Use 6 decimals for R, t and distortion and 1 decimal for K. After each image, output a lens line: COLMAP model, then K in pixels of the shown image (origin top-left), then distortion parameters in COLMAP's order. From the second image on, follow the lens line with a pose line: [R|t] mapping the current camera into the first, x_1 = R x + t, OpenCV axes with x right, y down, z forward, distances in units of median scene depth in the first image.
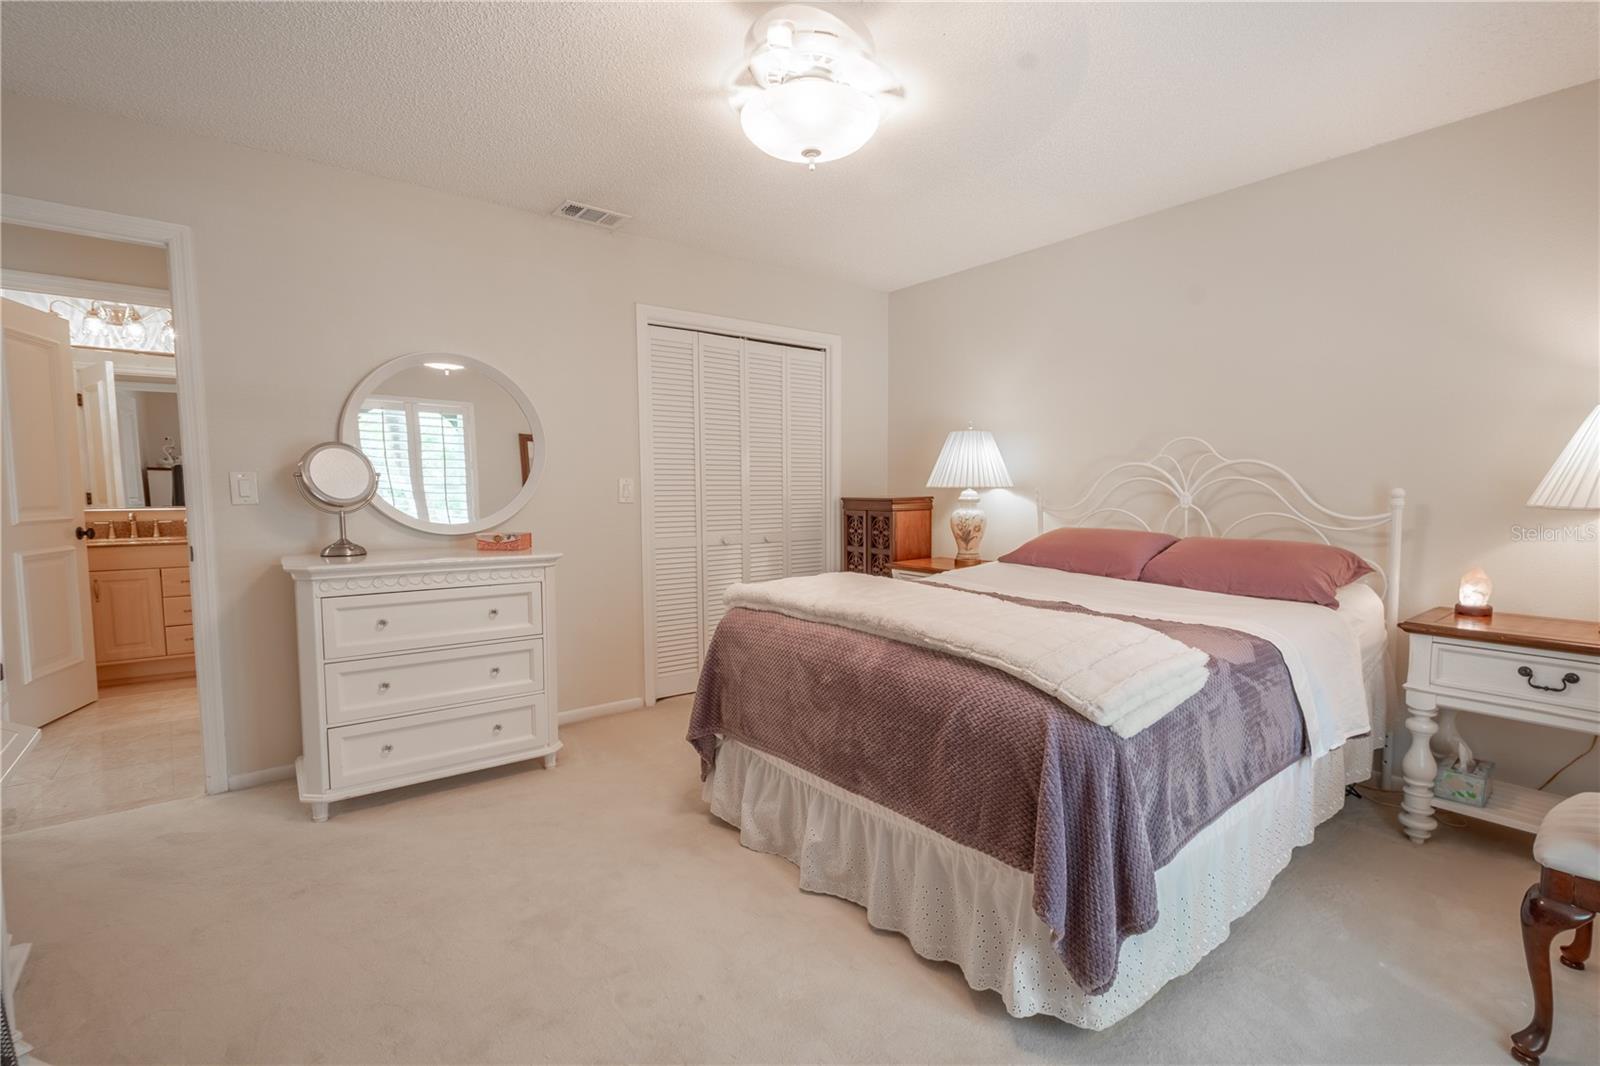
lens RADIAL K [[713.0, 0, 846.9], [0, 713.0, 544.4], [0, 0, 1]] dist [0.007792, -0.003288]
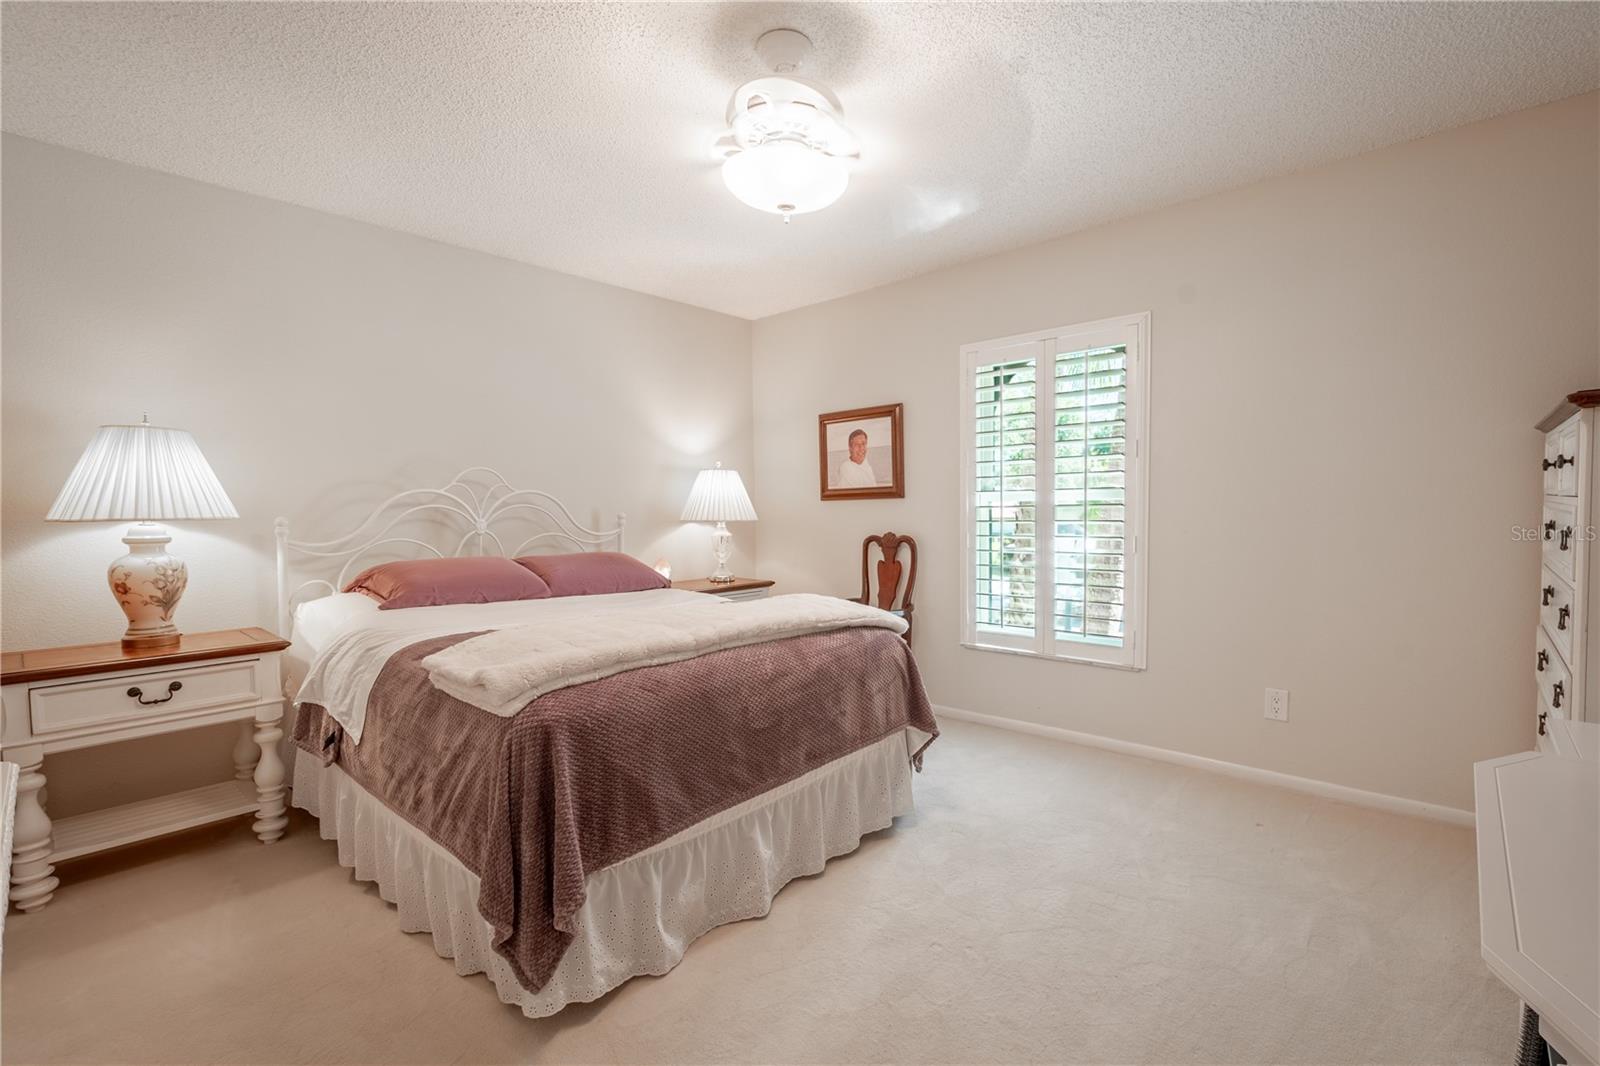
lens RADIAL K [[680.2, 0, 800.0], [0, 680.2, 533.0], [0, 0, 1]] dist [0.000361, -0.022506]
pose [[-0.089127, -0.039686, 0.995229, -0.258000], [0.094708, 0.994341, 0.048132, -0.022397], [-0.991507, 0.098546, -0.084864, 0.258202]]
